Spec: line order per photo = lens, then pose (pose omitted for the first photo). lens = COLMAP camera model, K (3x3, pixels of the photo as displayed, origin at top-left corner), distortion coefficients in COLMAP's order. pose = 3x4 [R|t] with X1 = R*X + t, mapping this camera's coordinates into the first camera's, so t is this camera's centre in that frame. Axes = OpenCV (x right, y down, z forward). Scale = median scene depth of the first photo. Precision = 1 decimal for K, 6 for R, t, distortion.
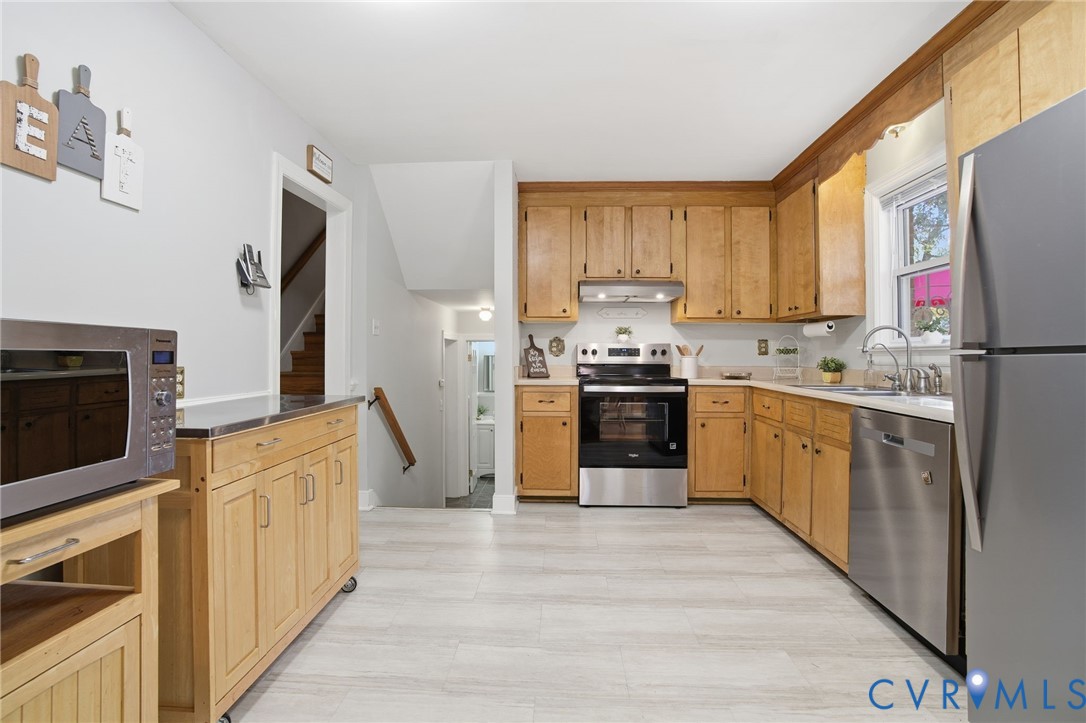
lens RADIAL K [[515.7, 0, 537.6], [0, 515.7, 356.5], [0, 0, 1]] dist [-0.079924, 0.033073]
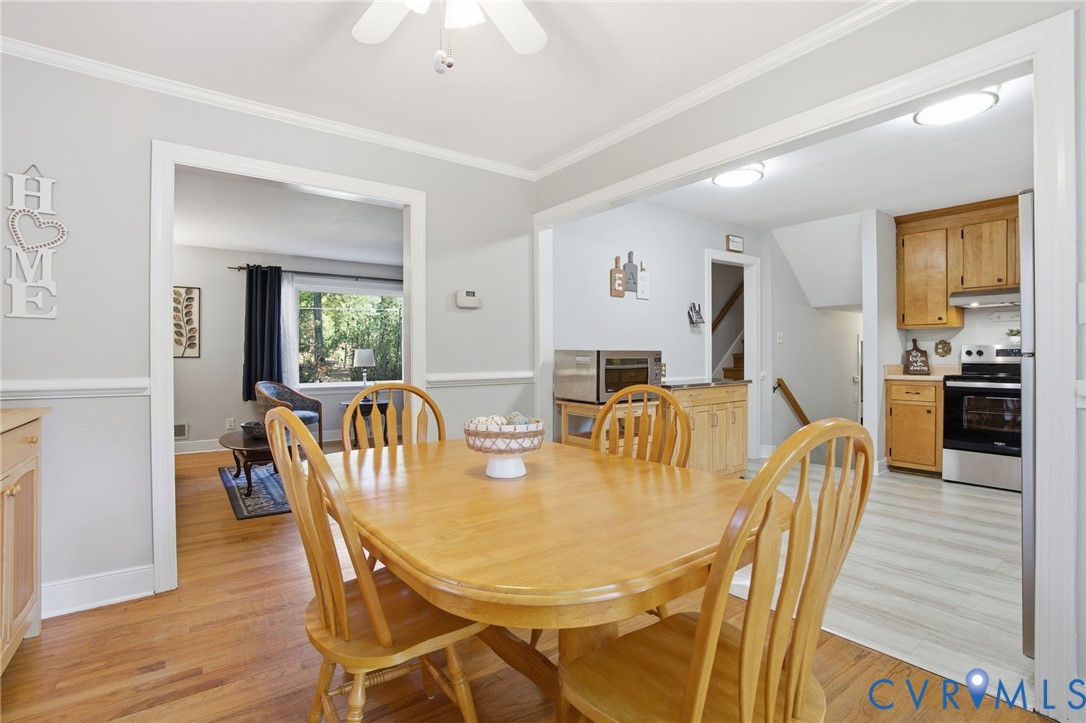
lens RADIAL K [[546.7, 0, 542.5], [0, 546.7, 355.7], [0, 0, 1]] dist [-0.061145, 0.035176]
pose [[0.656735, -0.004791, -0.754106, 0.378452], [0.005925, 0.999982, -0.001193, -0.007186], [0.754098, -0.003685, 0.656751, -0.500302]]
